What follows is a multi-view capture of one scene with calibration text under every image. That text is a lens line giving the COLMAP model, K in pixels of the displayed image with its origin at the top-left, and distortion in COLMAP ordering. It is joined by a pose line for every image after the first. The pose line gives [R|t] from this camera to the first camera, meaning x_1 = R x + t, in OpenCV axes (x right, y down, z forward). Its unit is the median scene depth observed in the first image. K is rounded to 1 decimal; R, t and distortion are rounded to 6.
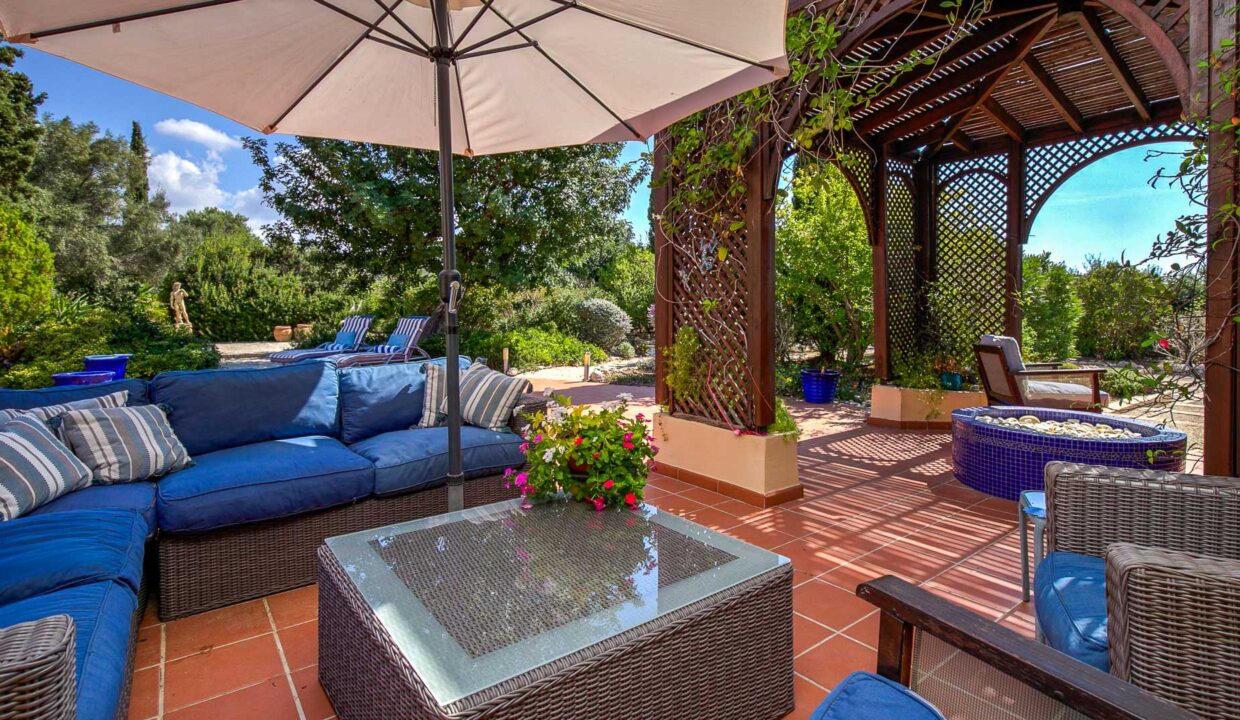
lens RADIAL K [[600.4, 0, 653.1], [0, 600.4, 312.4], [0, 0, 1]] dist [-0.002695, 0.001987]
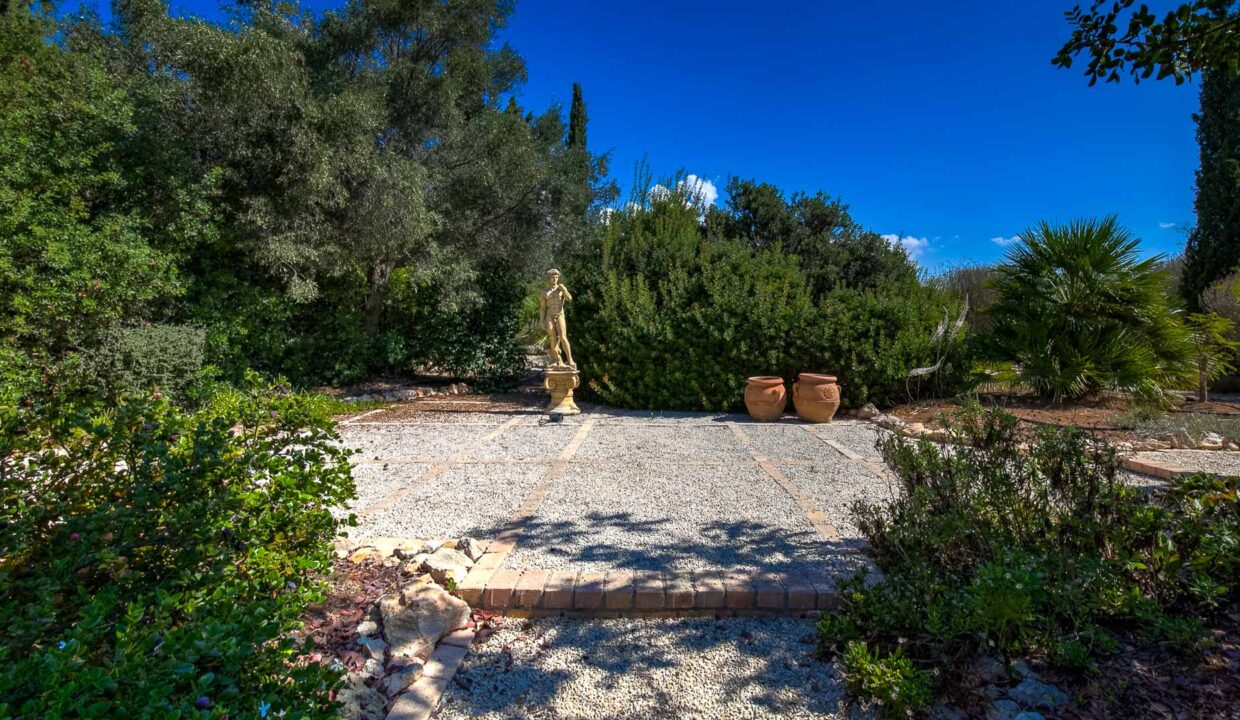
lens RADIAL K [[600.4, 0, 621.2], [0, 600.4, 353.4], [0, 0, 1]] dist [-0.002695, 0.001987]
pose [[0.742577, 0.022714, -0.669375, -0.430666], [-0.012420, 0.999720, 0.020146, 0.001602], [0.669646, -0.006646, 0.742651, 0.657148]]
